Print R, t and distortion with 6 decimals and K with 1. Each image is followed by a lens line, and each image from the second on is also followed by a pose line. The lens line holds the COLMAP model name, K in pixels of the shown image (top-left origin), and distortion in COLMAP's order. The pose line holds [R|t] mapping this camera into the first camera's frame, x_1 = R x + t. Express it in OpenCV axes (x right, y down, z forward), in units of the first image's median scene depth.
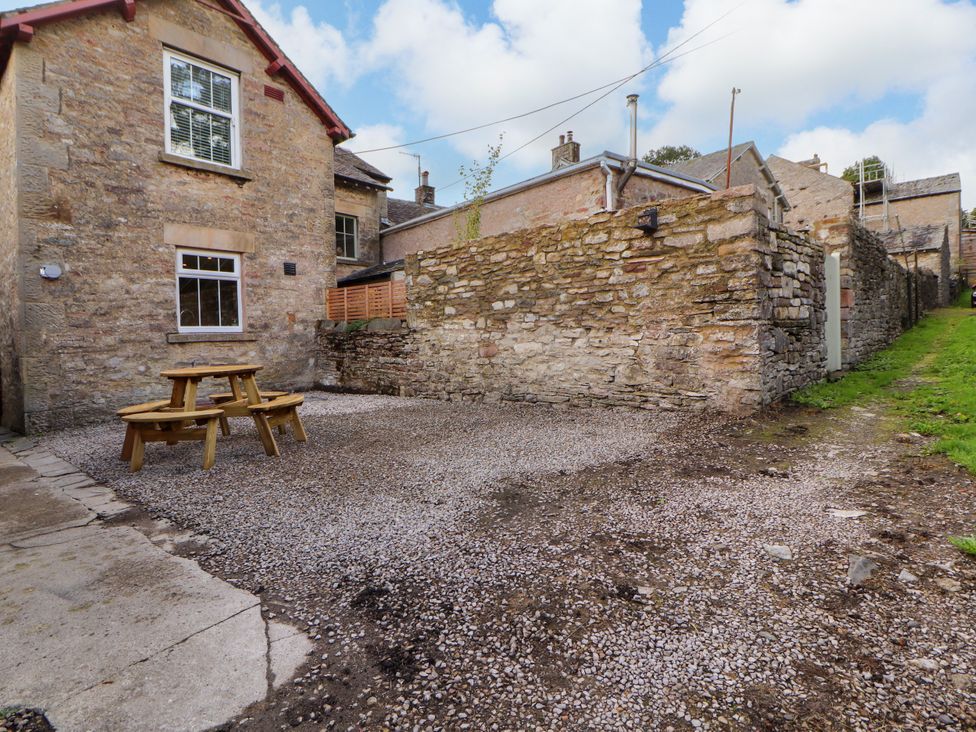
lens RADIAL K [[498.1, 0, 483.6], [0, 498.1, 343.9], [0, 0, 1]] dist [0.003172, -0.013885]
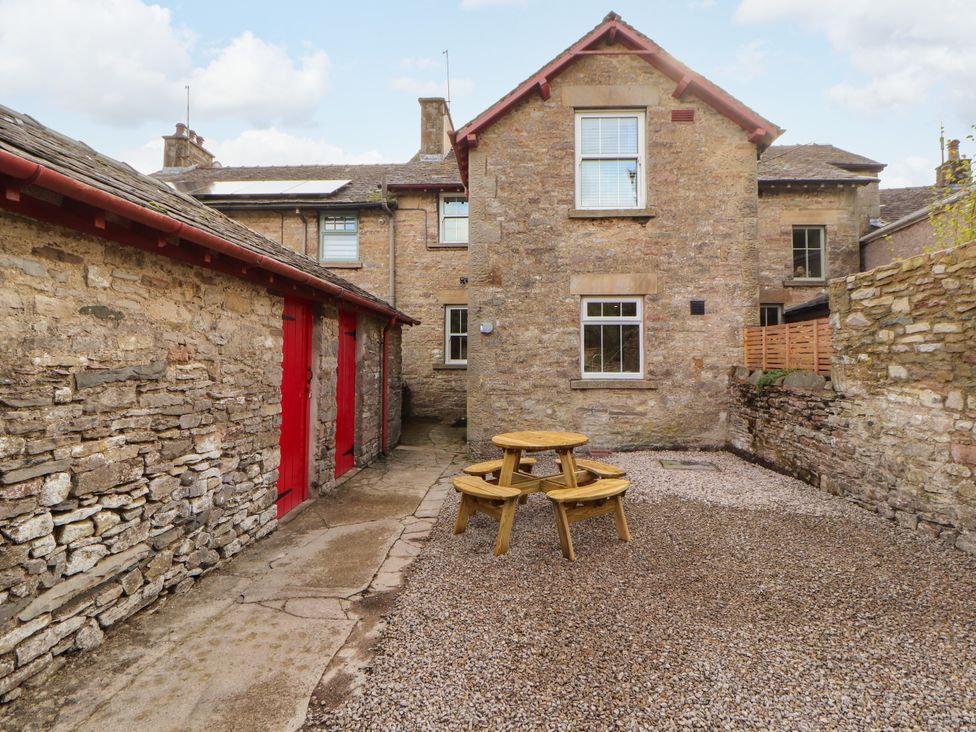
lens RADIAL K [[498.1, 0, 500.3], [0, 498.1, 343.2], [0, 0, 1]] dist [0.003172, -0.013885]
pose [[0.620306, -0.001949, -0.784358, 0.105245], [-0.030111, 0.999201, -0.026296, -0.070861], [0.783782, 0.039930, 0.619751, 0.245655]]
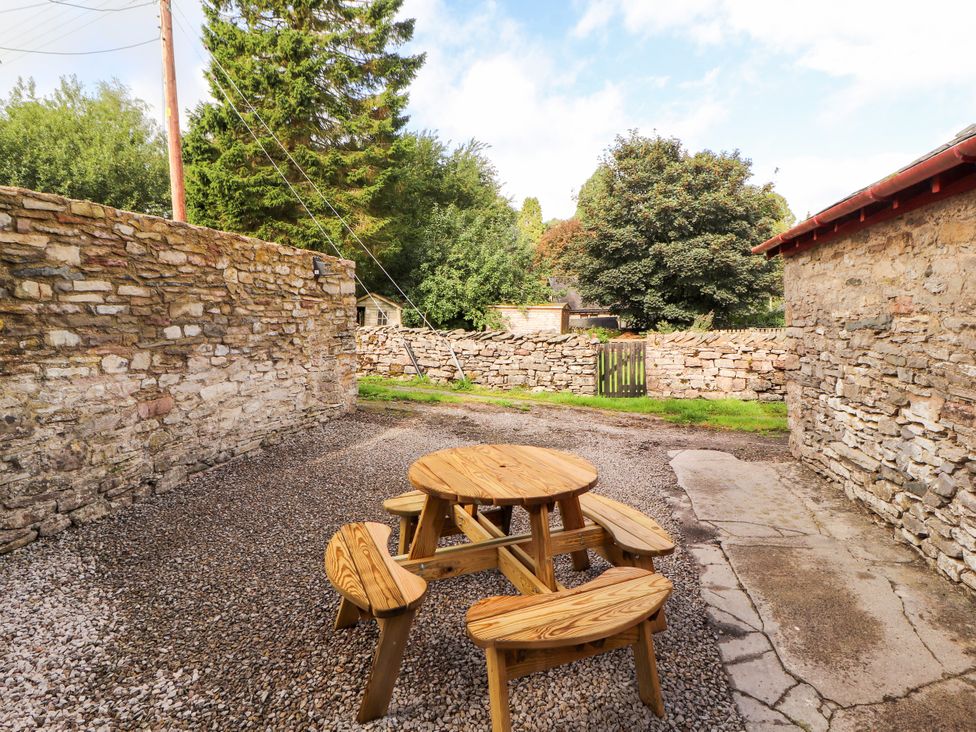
lens RADIAL K [[513.1, 0, 493.8], [0, 513.1, 355.9], [0, 0, 1]] dist [-0.005020, -0.010859]
pose [[-0.458541, -0.026338, 0.888283, -0.677955], [0.040990, 0.997870, 0.050747, -0.057543], [-0.887728, 0.059681, -0.456484, 0.851823]]
